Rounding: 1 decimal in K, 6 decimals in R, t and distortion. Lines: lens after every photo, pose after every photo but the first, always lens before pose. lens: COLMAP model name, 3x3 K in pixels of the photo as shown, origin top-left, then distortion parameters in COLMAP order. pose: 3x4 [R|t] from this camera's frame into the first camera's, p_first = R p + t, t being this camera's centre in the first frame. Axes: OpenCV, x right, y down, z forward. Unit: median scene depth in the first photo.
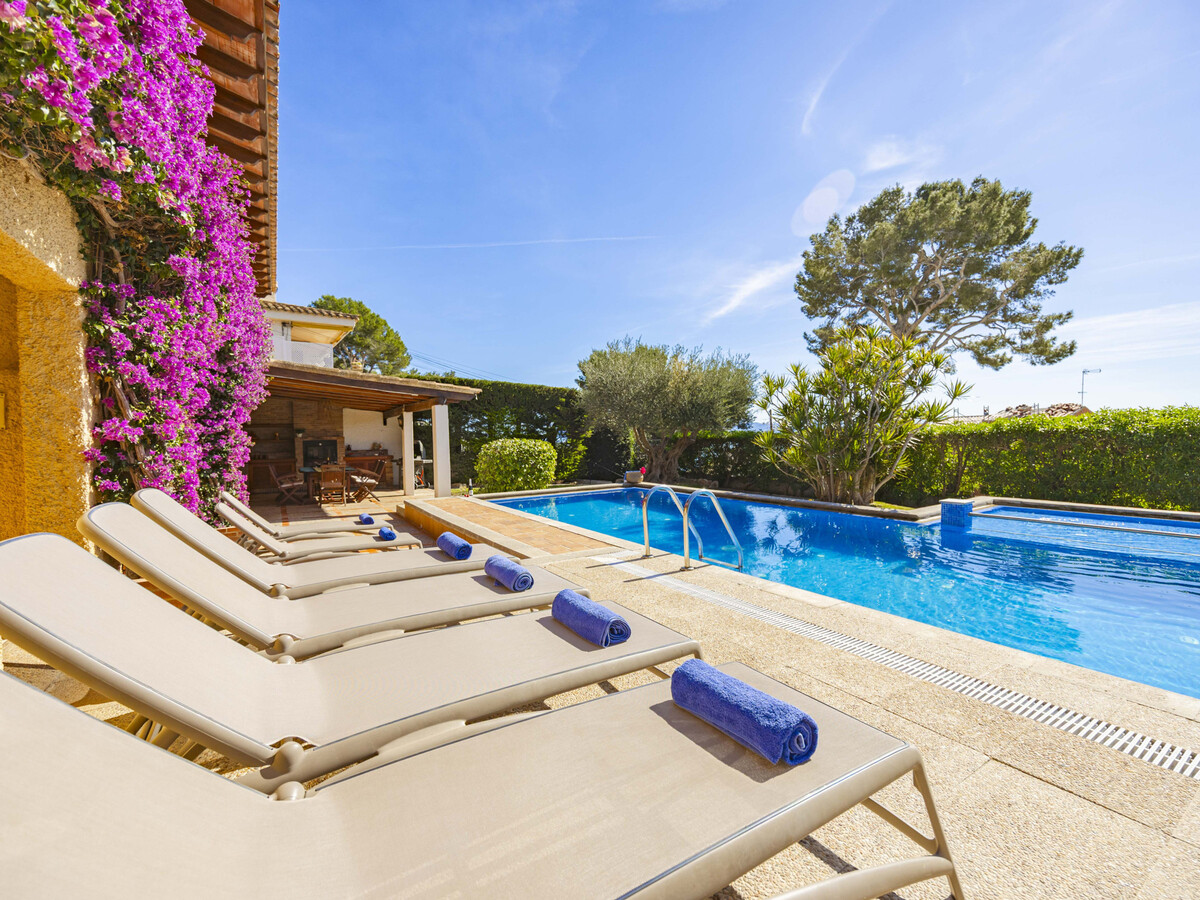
lens RADIAL K [[509.8, 0, 598.6], [0, 509.8, 452.1], [0, 0, 1]] dist [-0.011241, -0.000256]
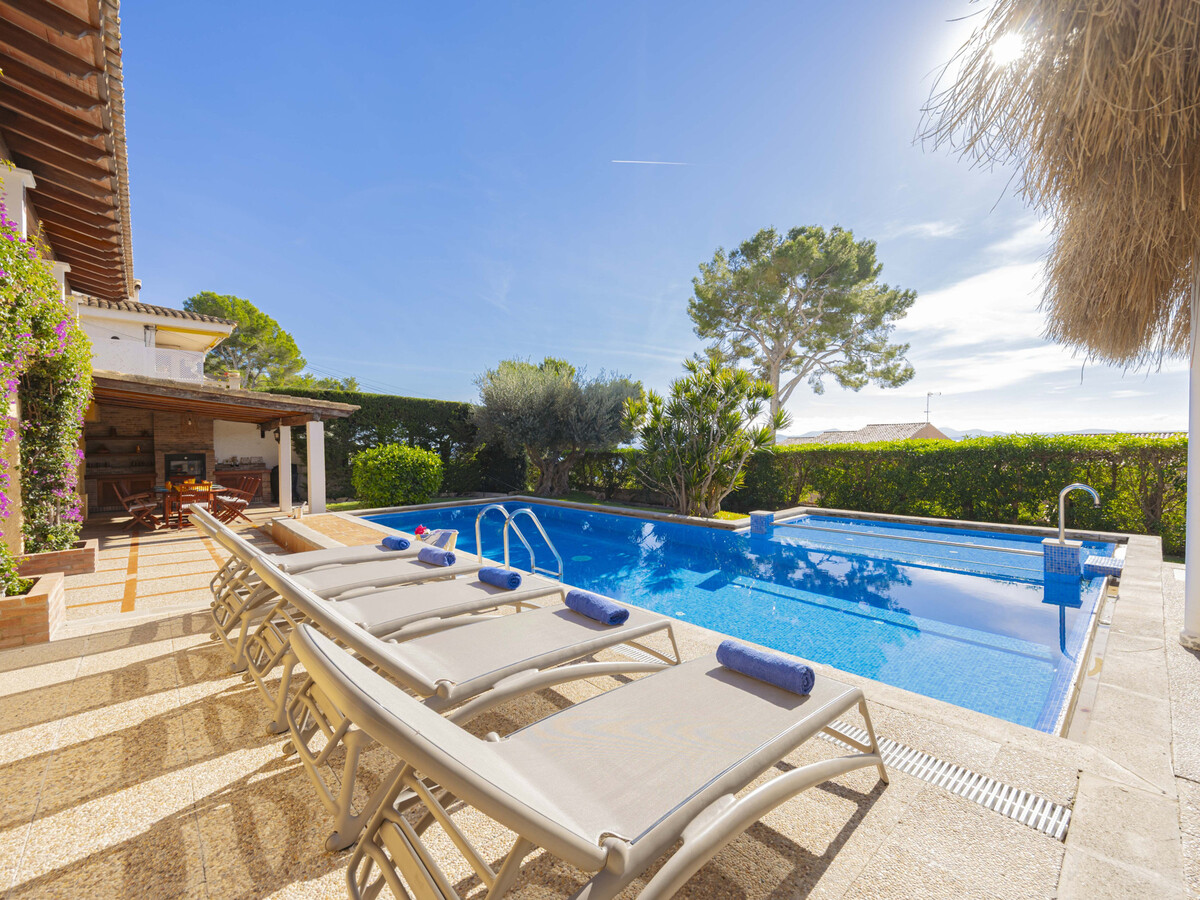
lens RADIAL K [[505.1, 0, 603.9], [0, 505.1, 447.9], [0, 0, 1]] dist [-0.019798, -0.000231]
pose [[0.983656, 0.003877, 0.180017, 0.024402], [0.000679, 0.999681, -0.025237, -0.005788], [-0.180058, 0.024947, 0.983340, -0.022326]]
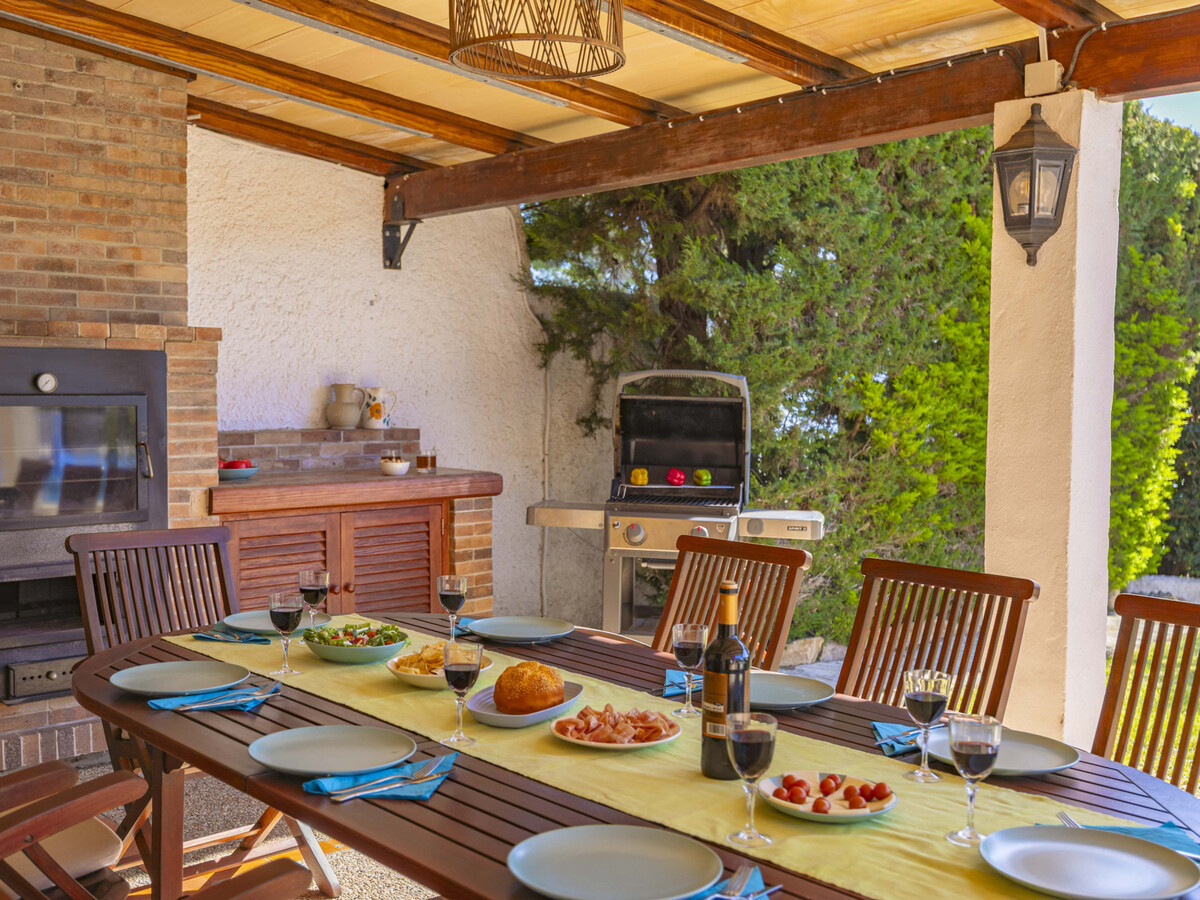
lens RADIAL K [[1267.5, 0, 600.0], [0, 1267.5, 450.0], [0, 0, 1]] dist [-0.005028, -0.008354]
pose [[0.982649, 0.016160, 0.184768, -0.262735], [-0.020437, 0.999565, 0.021264, -0.004771], [-0.184344, -0.024671, 0.982552, 0.380124]]
